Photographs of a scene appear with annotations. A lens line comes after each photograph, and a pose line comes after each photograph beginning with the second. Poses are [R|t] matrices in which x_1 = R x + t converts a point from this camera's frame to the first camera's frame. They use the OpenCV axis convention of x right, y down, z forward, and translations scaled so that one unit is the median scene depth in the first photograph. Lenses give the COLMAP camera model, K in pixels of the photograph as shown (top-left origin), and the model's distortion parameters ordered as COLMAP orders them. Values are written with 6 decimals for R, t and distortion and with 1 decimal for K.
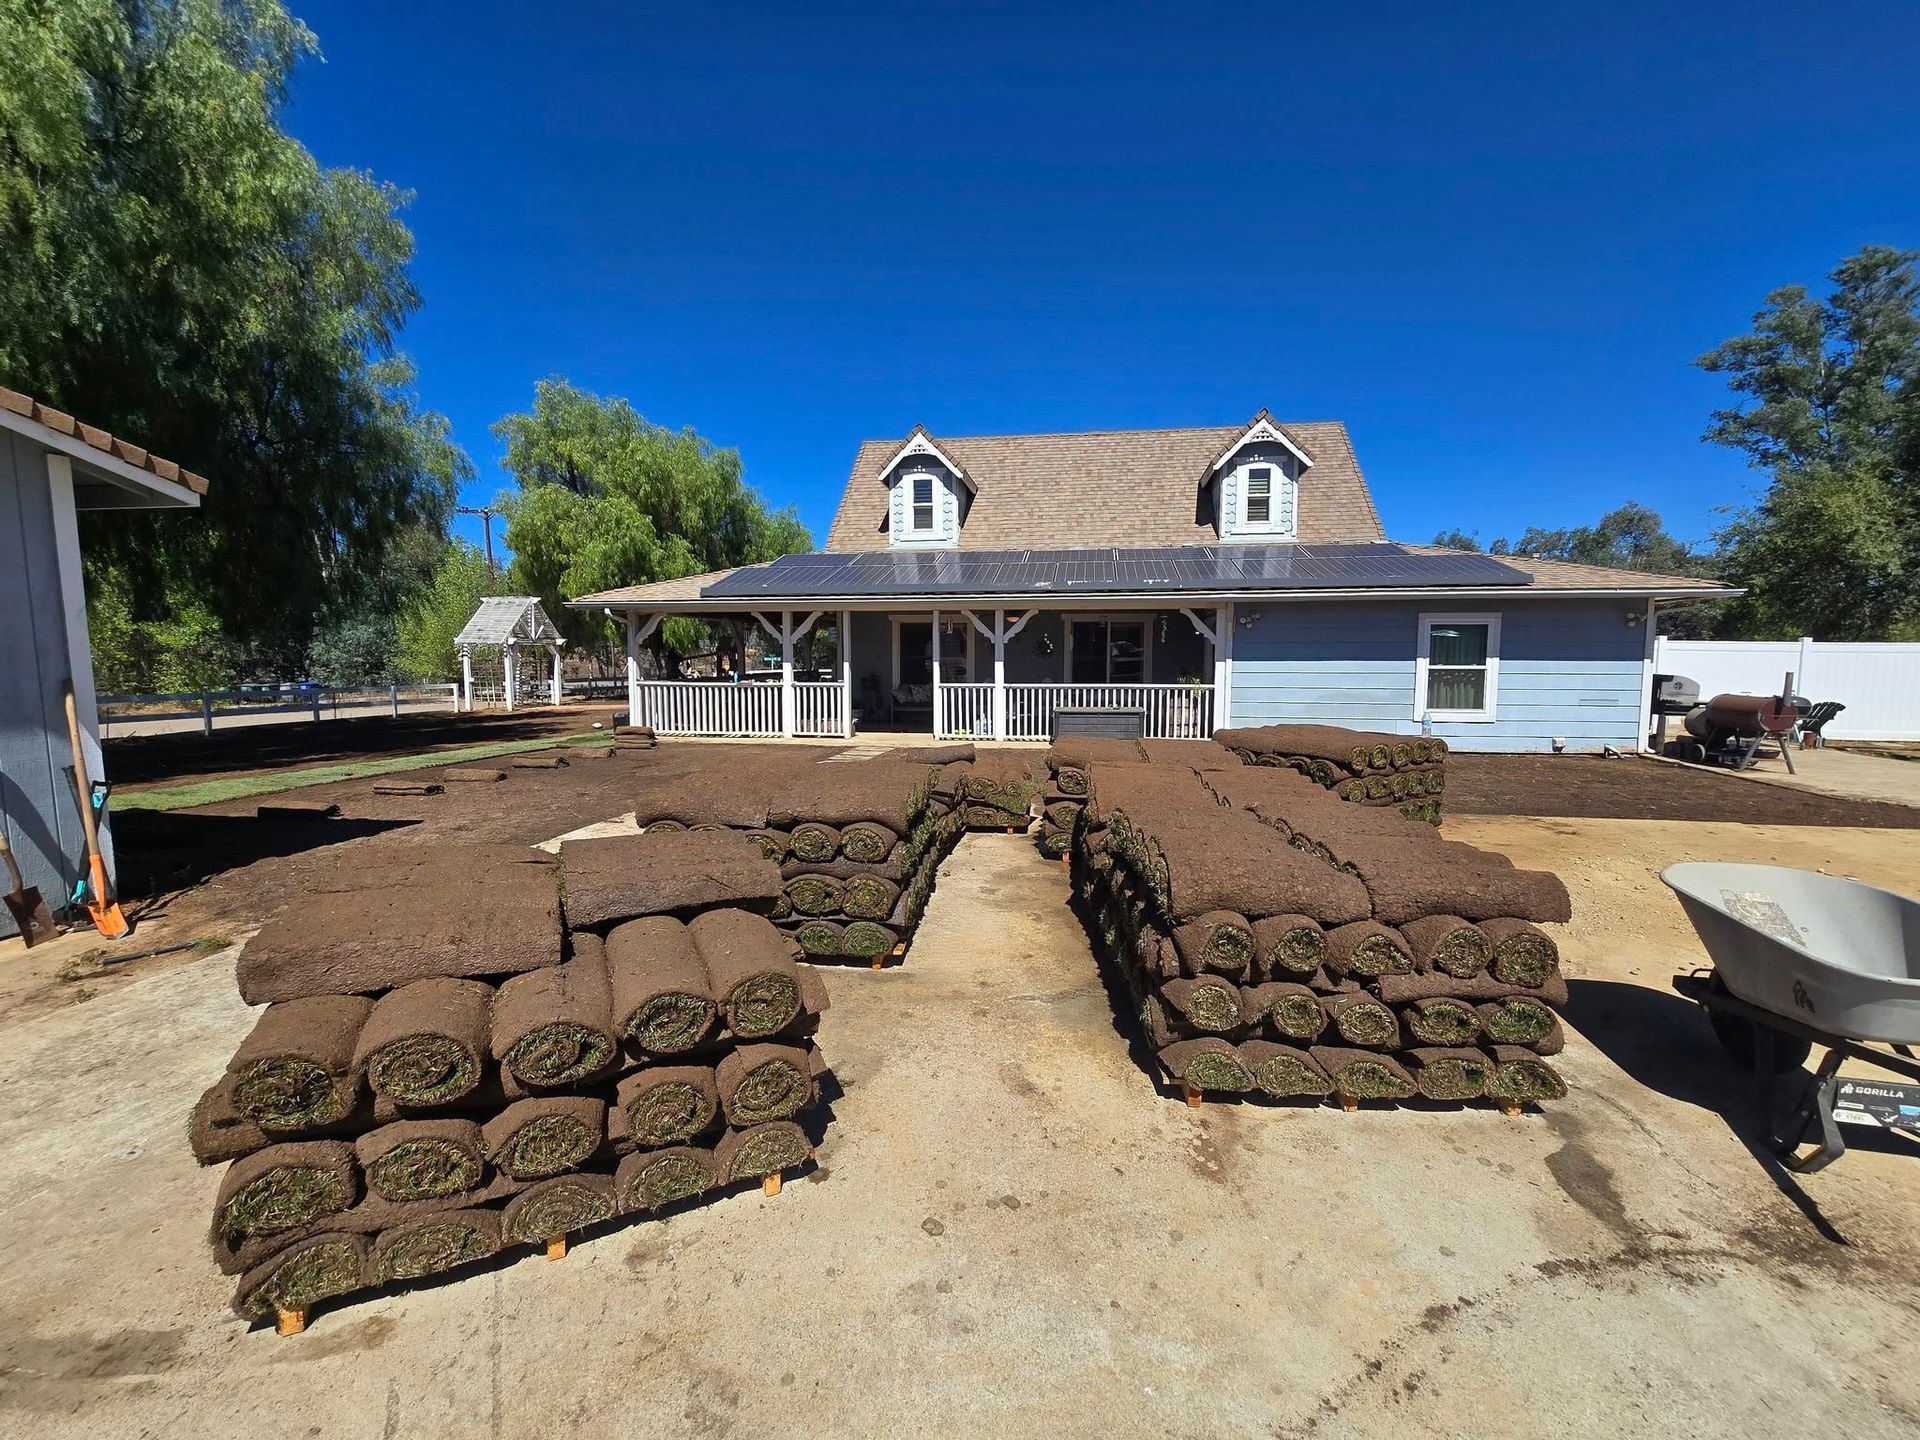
lens RADIAL K [[792.8, 0, 948.4], [0, 792.8, 712.3], [0, 0, 1]] dist [-0.011003, 0.004703]
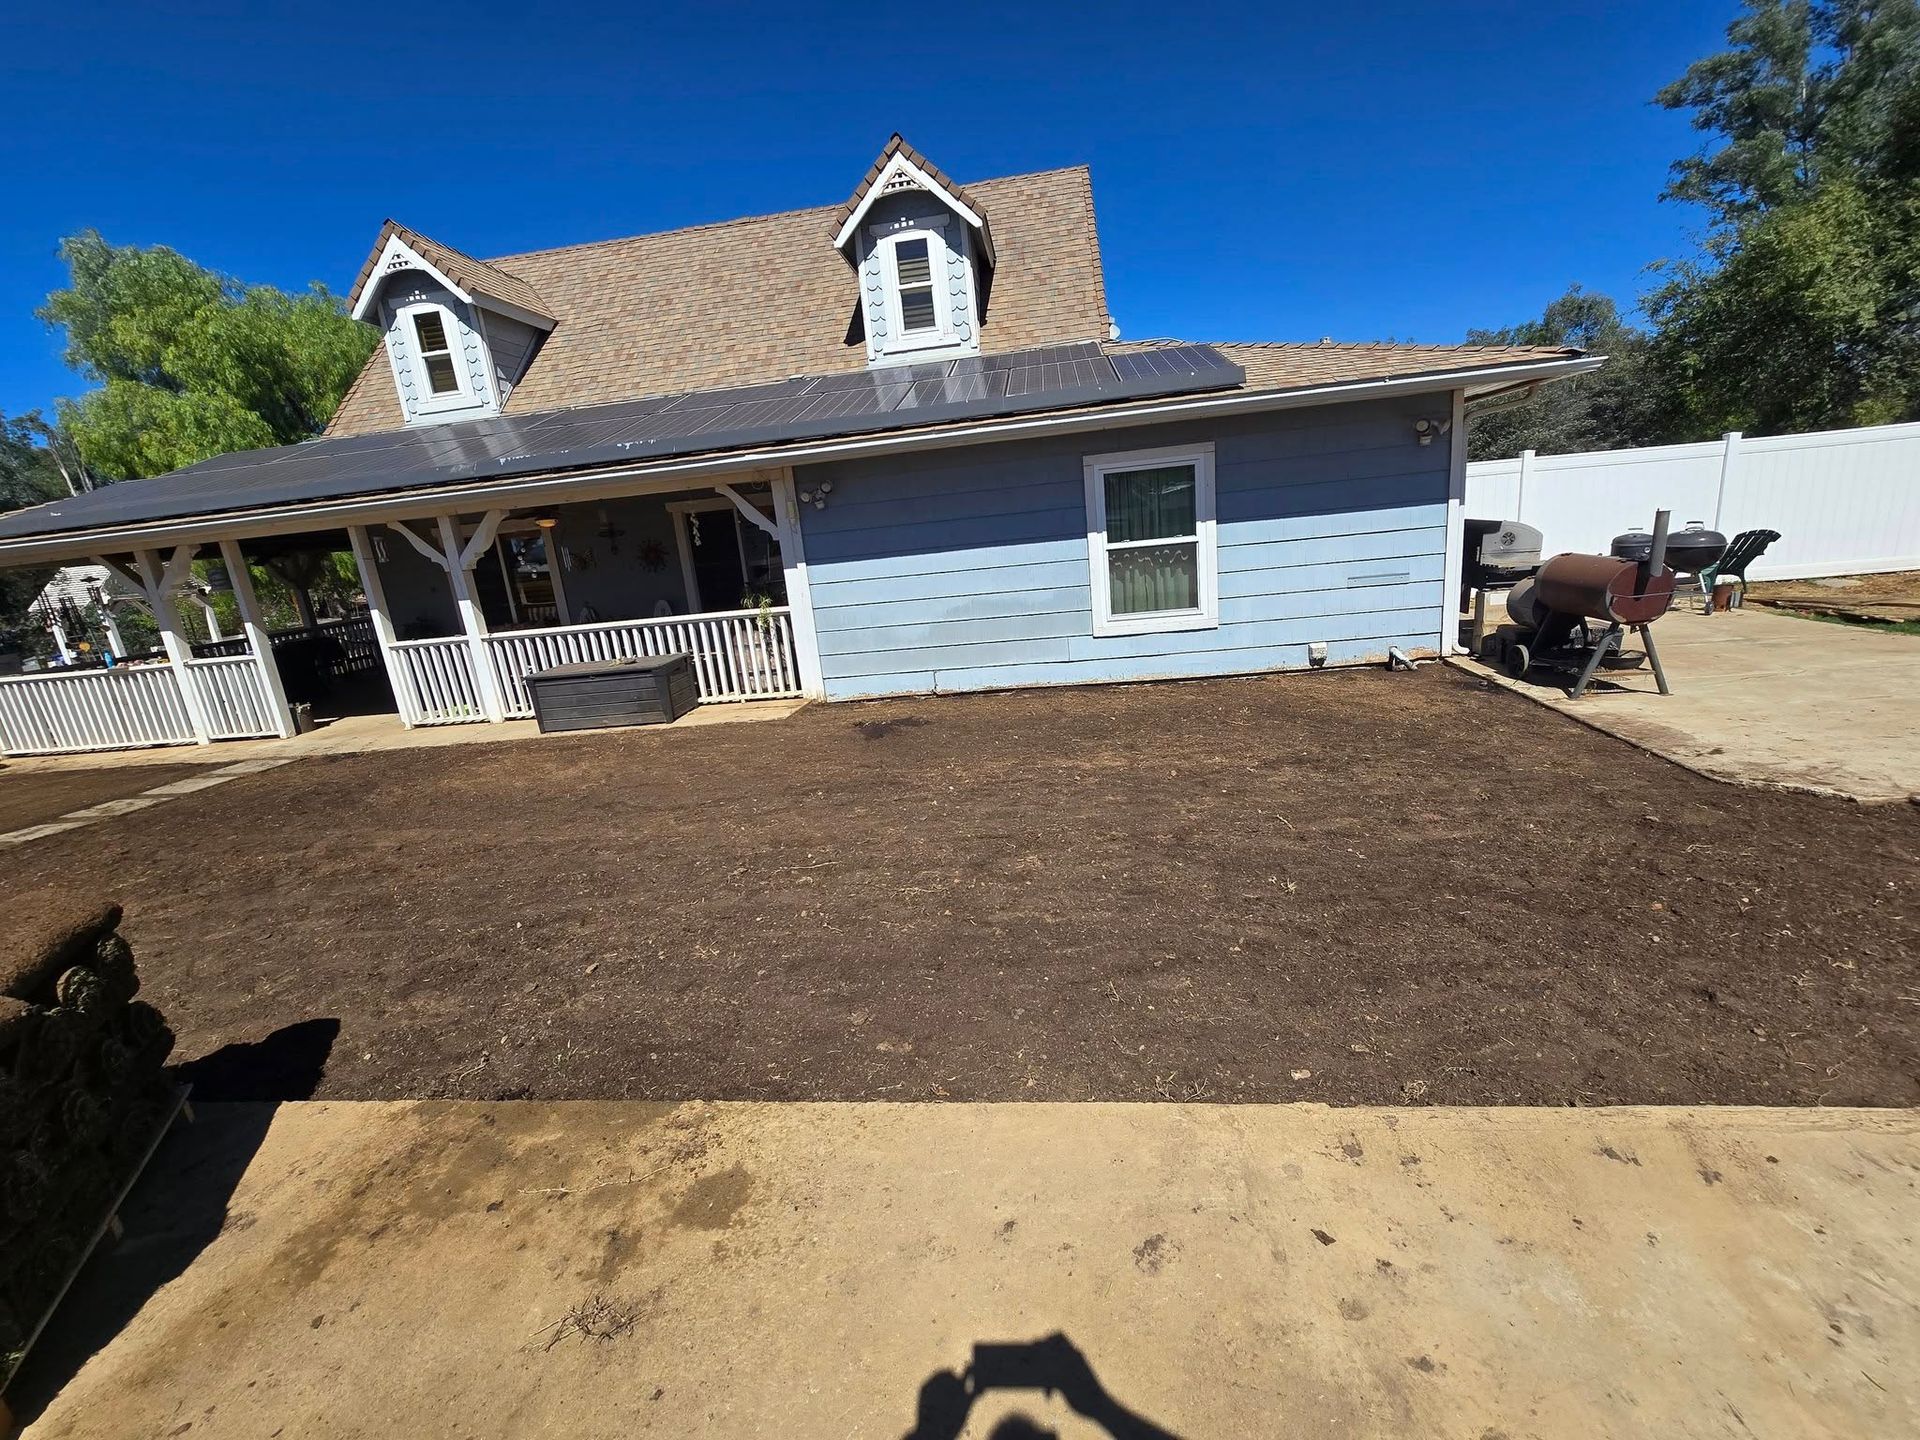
lens RADIAL K [[792.8, 0, 954.8], [0, 792.8, 714.9], [0, 0, 1]] dist [-0.011003, 0.004703]
pose [[0.994239, -0.104979, 0.021621, 0.396923], [0.100207, 0.982011, 0.160040, -0.033435], [-0.038032, -0.156952, 0.986874, 0.329723]]
